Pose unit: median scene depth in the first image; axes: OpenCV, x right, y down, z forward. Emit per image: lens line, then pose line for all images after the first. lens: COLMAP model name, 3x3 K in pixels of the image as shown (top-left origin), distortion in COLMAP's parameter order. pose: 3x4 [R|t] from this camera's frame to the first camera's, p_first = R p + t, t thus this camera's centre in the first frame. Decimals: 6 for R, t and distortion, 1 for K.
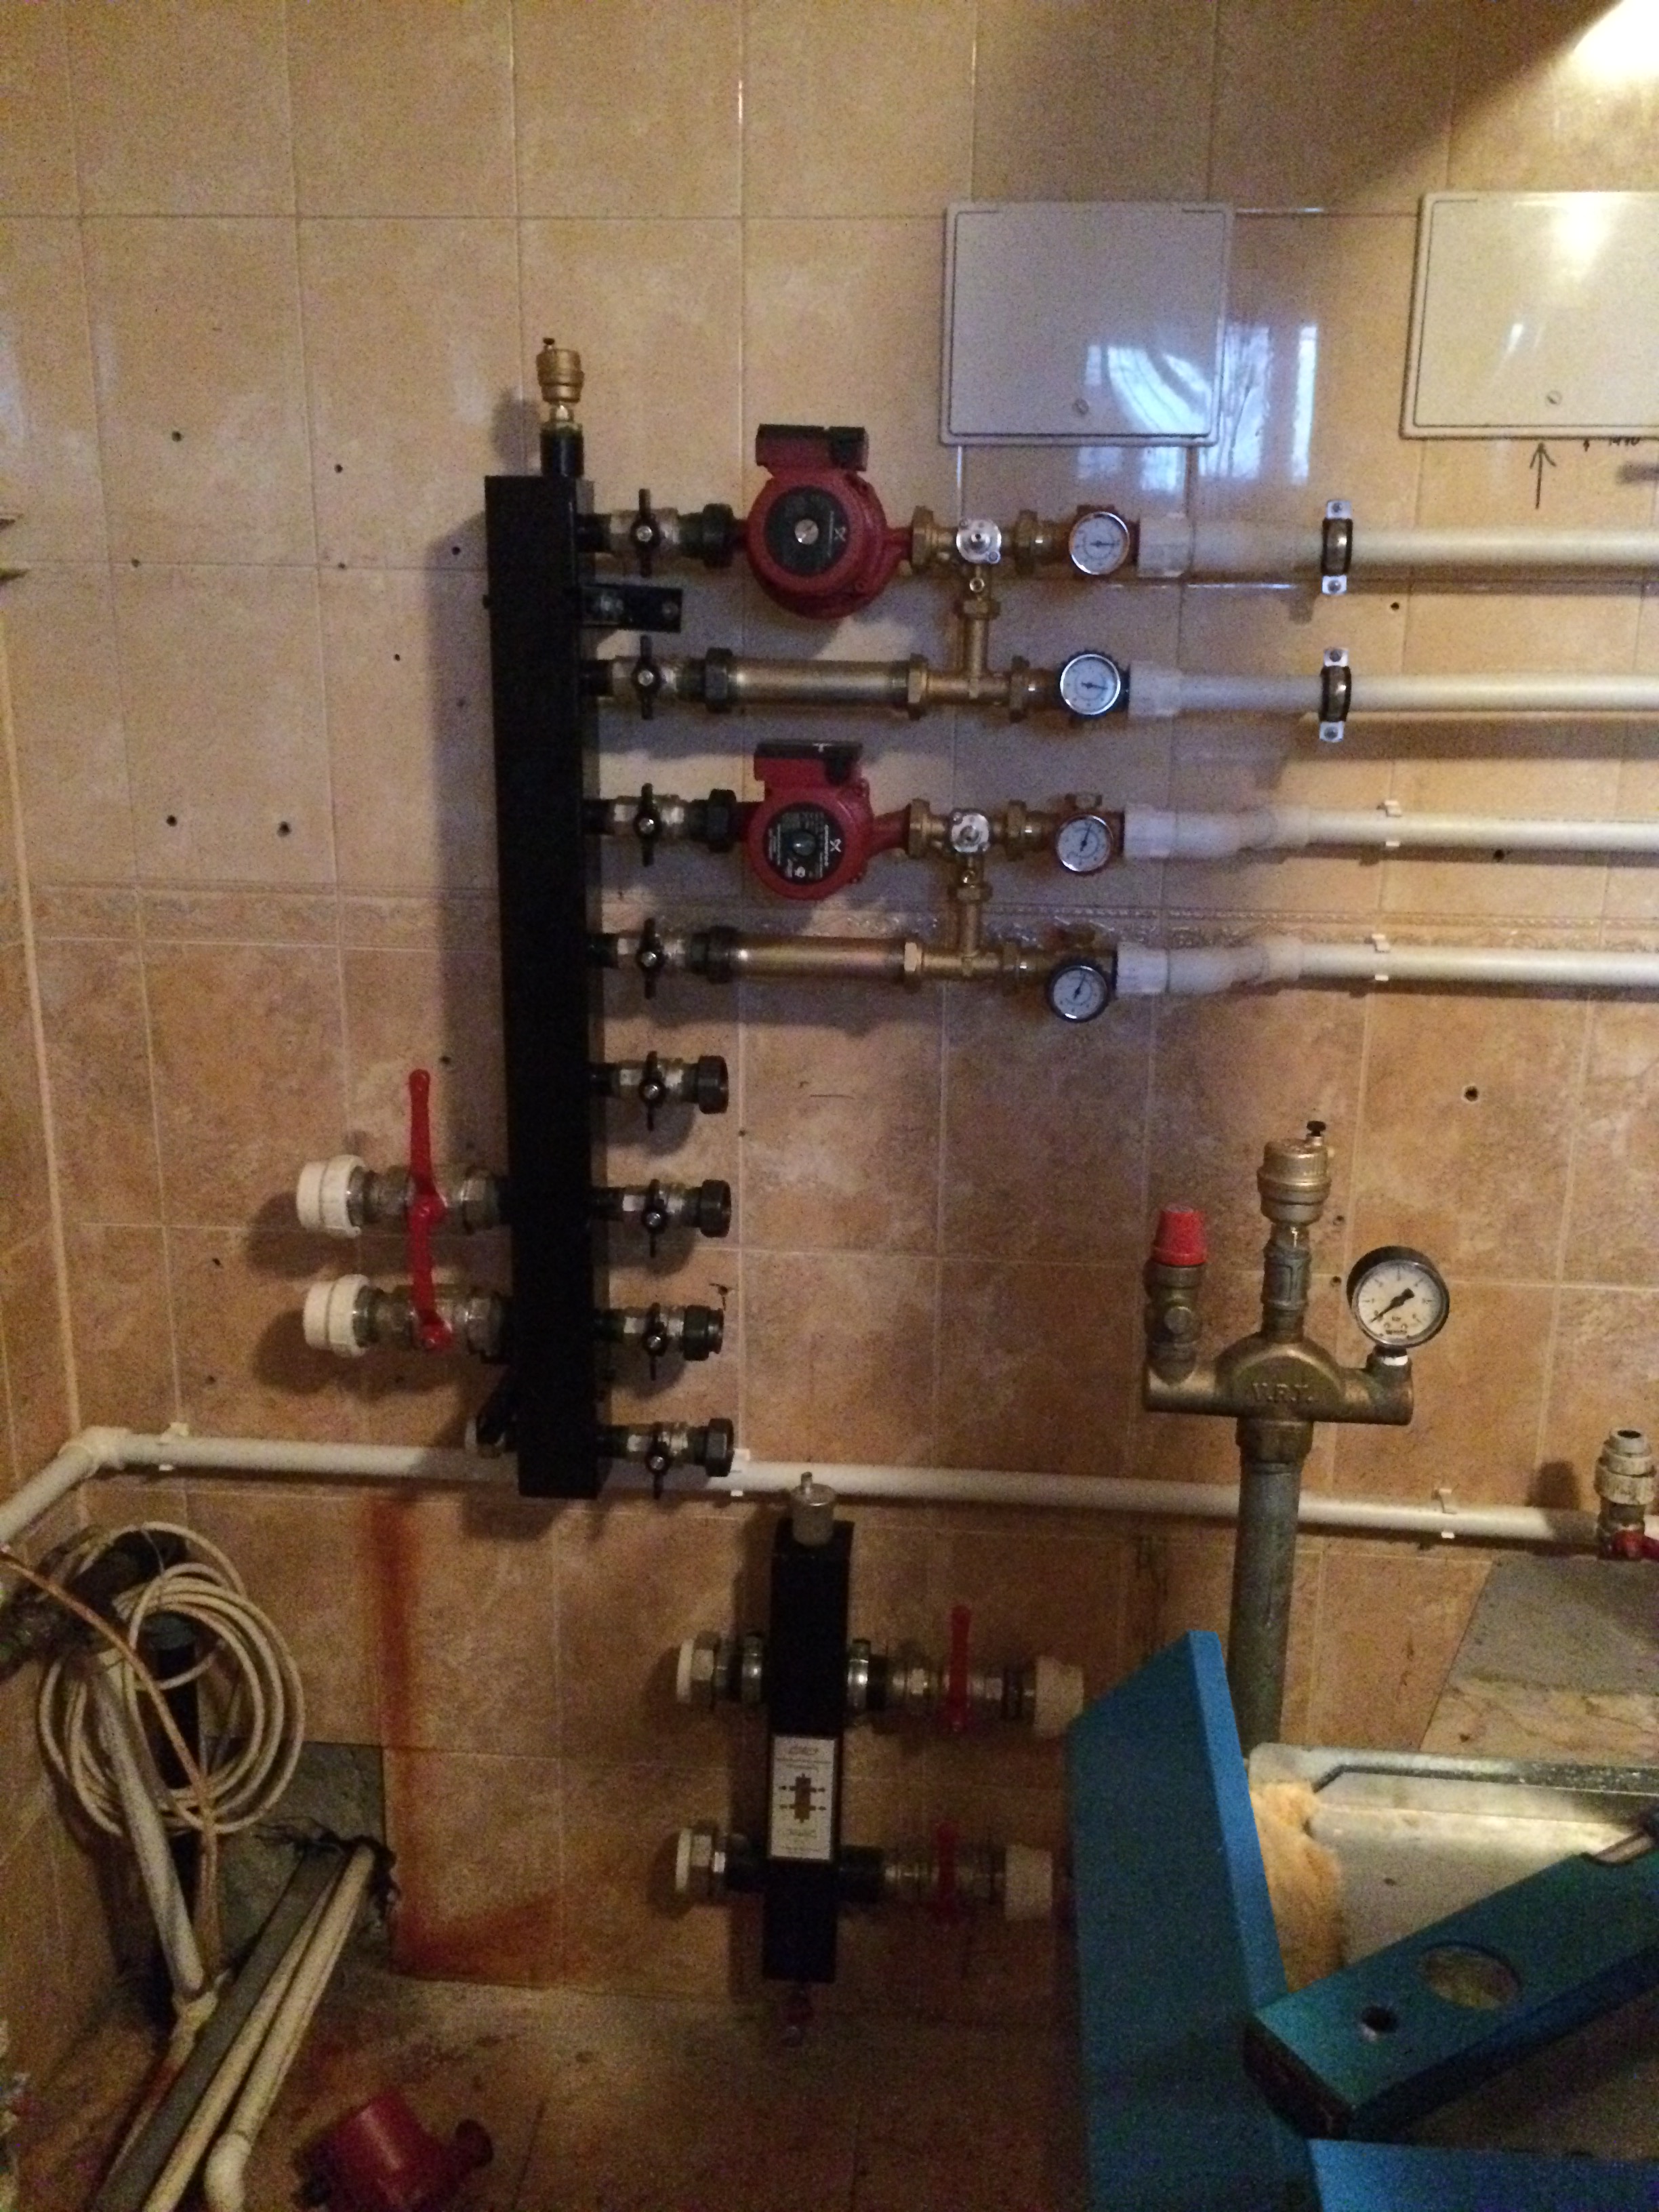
lens RADIAL K [[1813.2, 0, 829.5], [0, 1813.2, 1106.0], [0, 0, 1]] dist [0.036988, -0.000699]
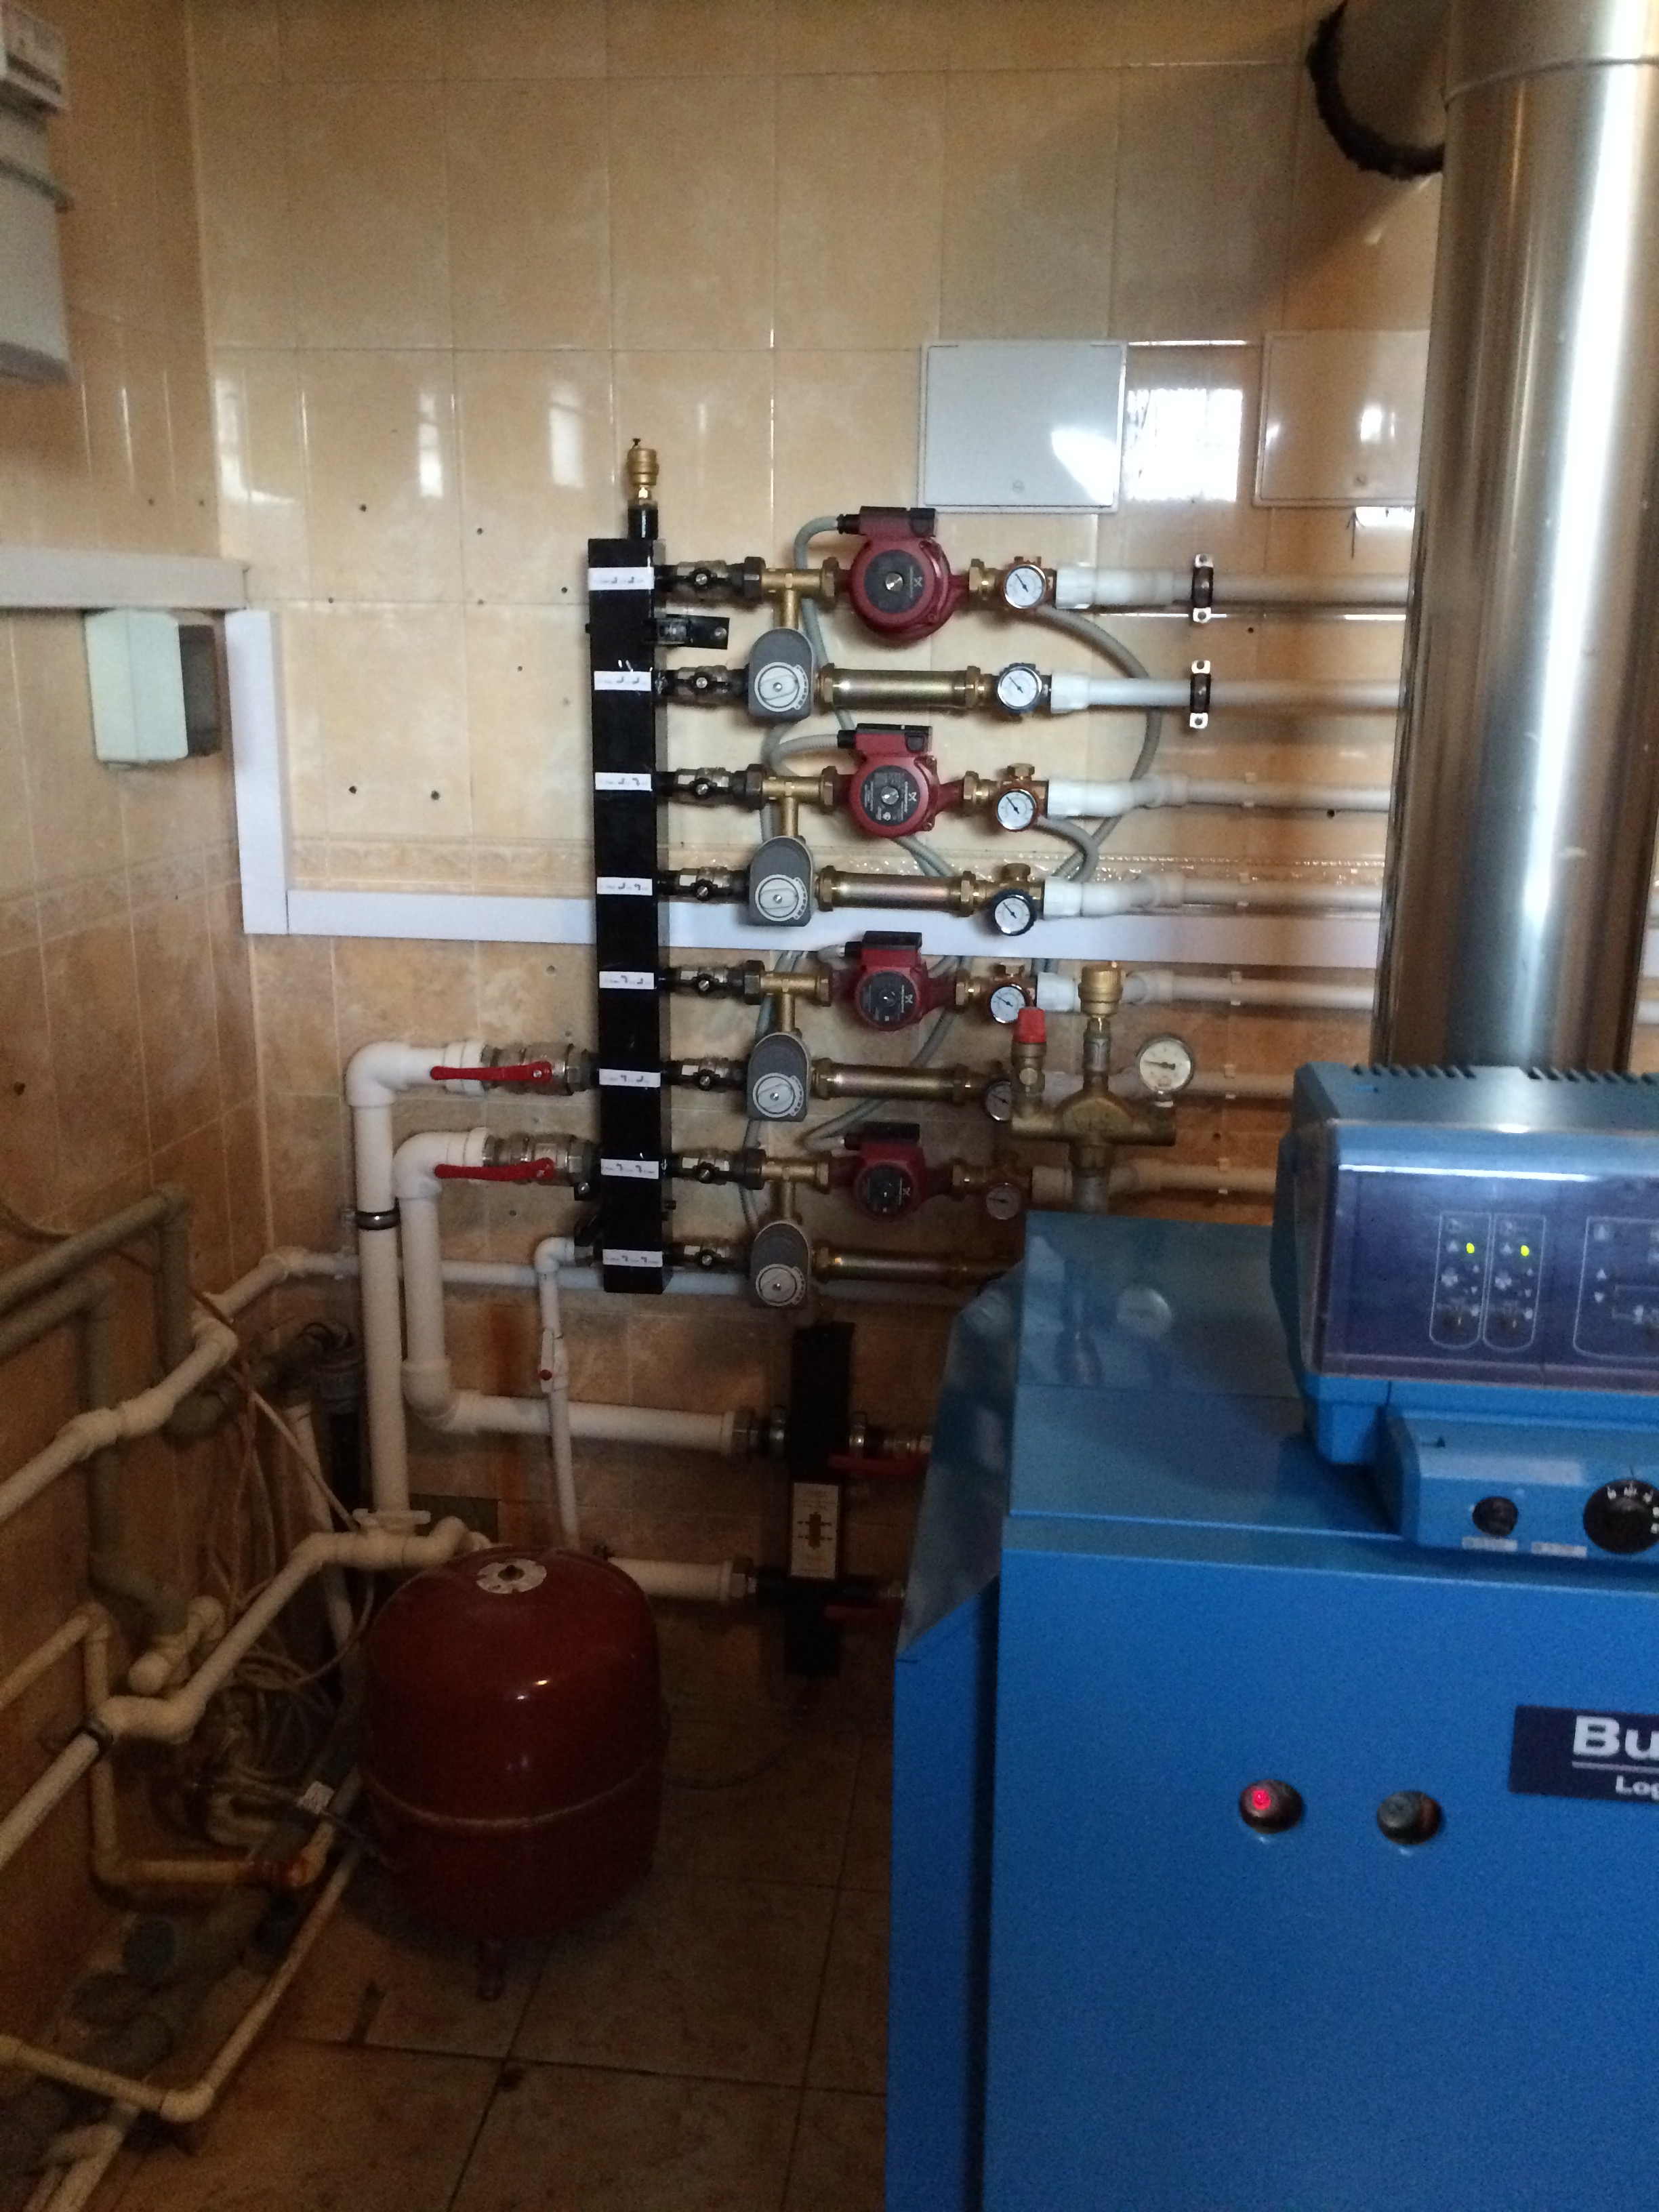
lens RADIAL K [[1813.2, 0, 829.5], [0, 1813.2, 1106.0], [0, 0, 1]] dist [0.036988, -0.000699]
pose [[0.999436, 0.006274, -0.032985, 0.039595], [-0.006594, 0.999932, -0.009606, 0.089201], [0.032923, 0.009818, 0.999410, -0.338148]]
